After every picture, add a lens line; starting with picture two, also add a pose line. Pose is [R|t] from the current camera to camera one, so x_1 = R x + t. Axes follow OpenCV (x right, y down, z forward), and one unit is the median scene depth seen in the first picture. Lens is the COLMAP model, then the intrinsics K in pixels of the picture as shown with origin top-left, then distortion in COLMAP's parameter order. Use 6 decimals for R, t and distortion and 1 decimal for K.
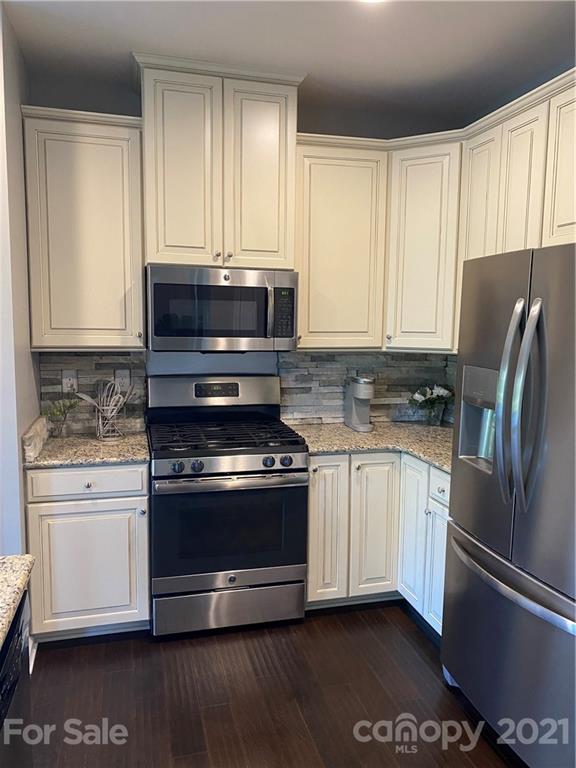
lens RADIAL K [[569.0, 0, 288.0], [0, 569.0, 384.0], [0, 0, 1]] dist [0.087331, -0.163709]
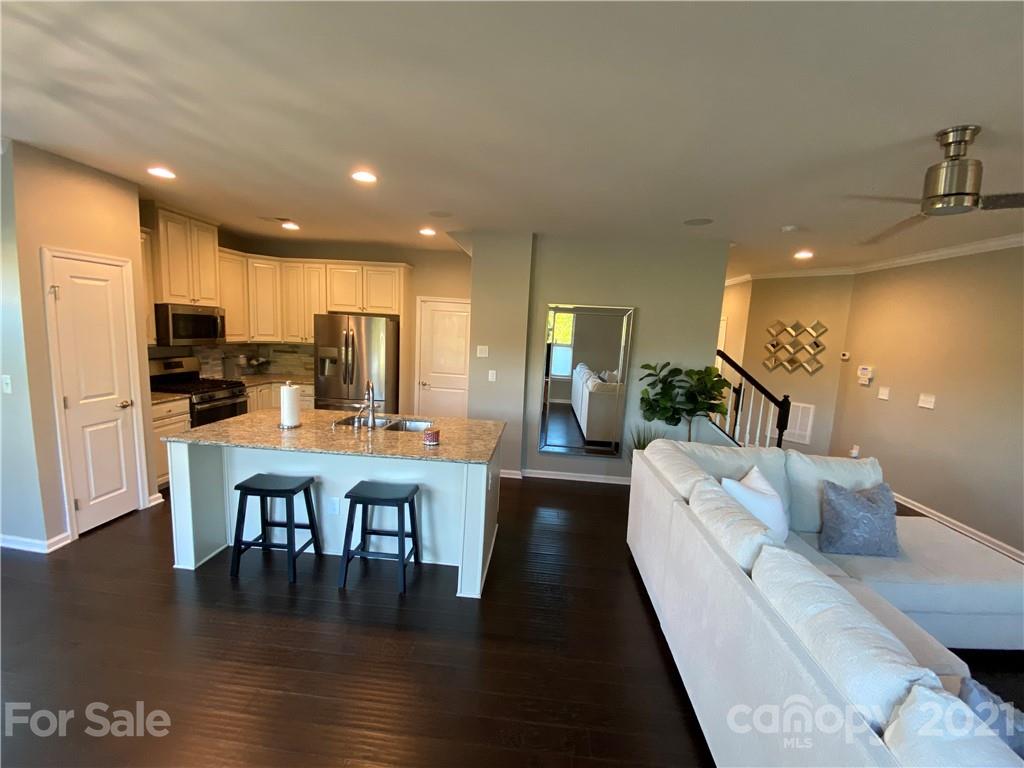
lens RADIAL K [[419.1, 0, 512.0], [0, 419.1, 384.0], [0, 0, 1]] dist [0.016866, -0.019153]
pose [[0.326382, -0.117669, 0.937885, -1.227337], [0.061487, 0.992763, 0.103157, -0.003150], [-0.943236, 0.023999, 0.331255, -0.625302]]
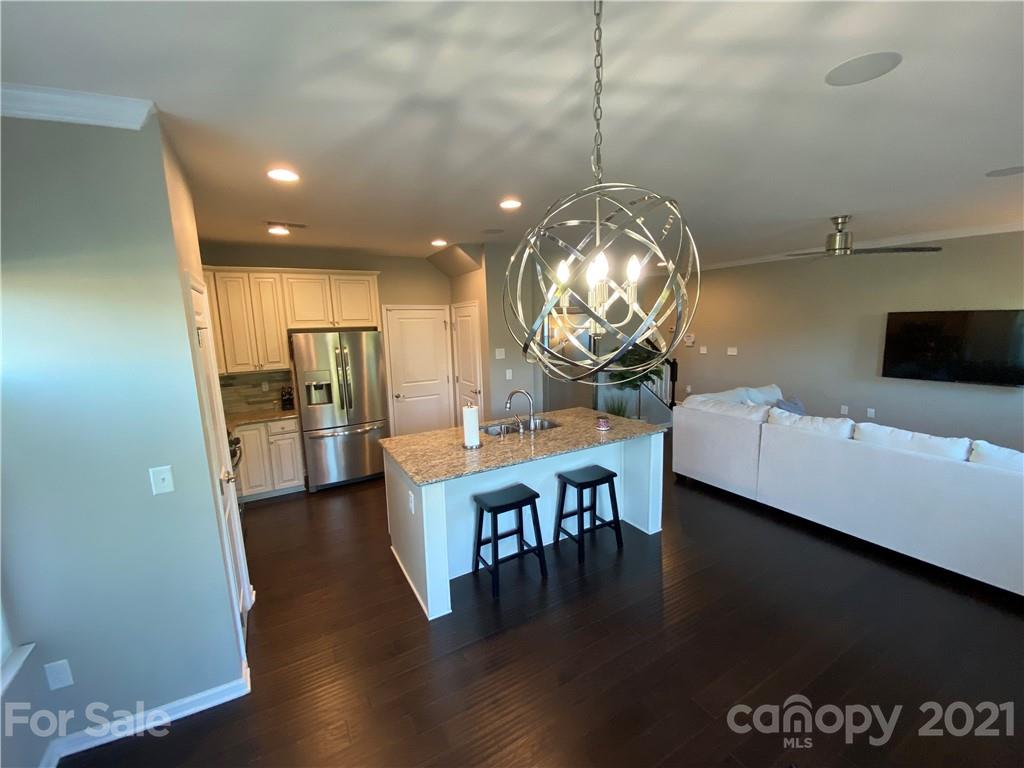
lens RADIAL K [[419.1, 0, 512.0], [0, 419.1, 384.0], [0, 0, 1]] dist [0.016866, -0.019153]
pose [[-0.268304, -0.145081, 0.952347, -1.457875], [0.137803, 0.972647, 0.186997, -0.169088], [-0.953427, 0.181408, -0.240972, 0.422709]]
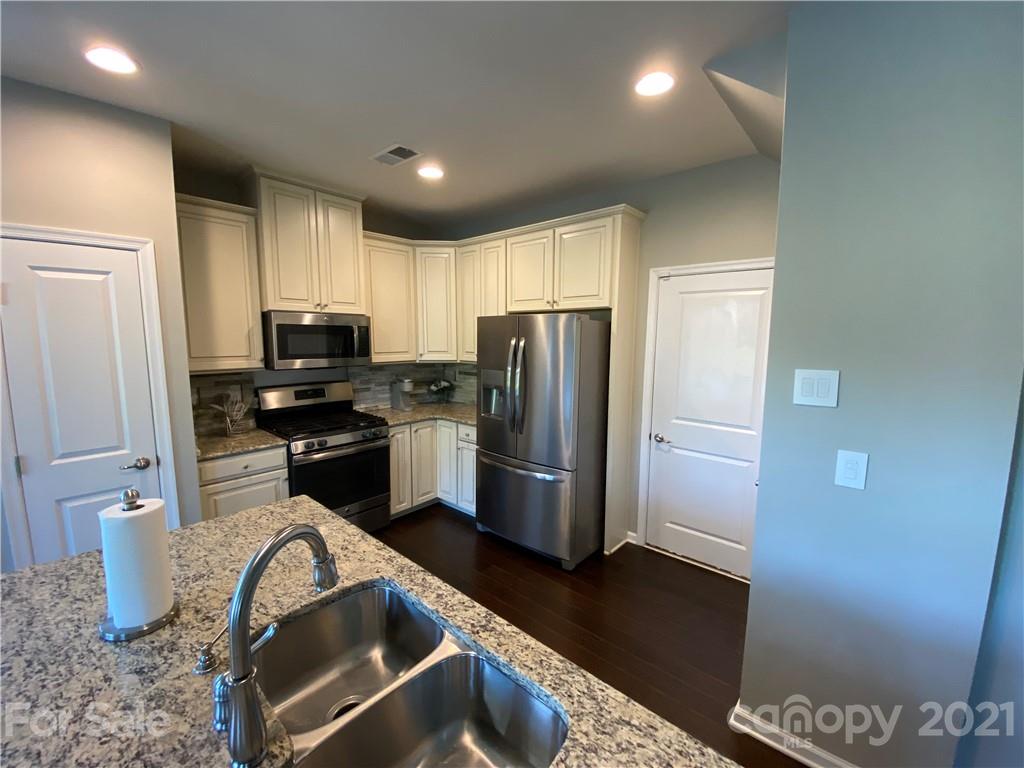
lens RADIAL K [[408.9, 0, 511.5], [0, 408.9, 387.5], [0, 0, 1]] dist [0.023351, -0.017461]
pose [[0.832271, -0.078371, 0.548801, -0.308162], [0.067975, 0.996914, 0.039277, -0.013819], [-0.550185, 0.004616, 0.835030, -0.197555]]
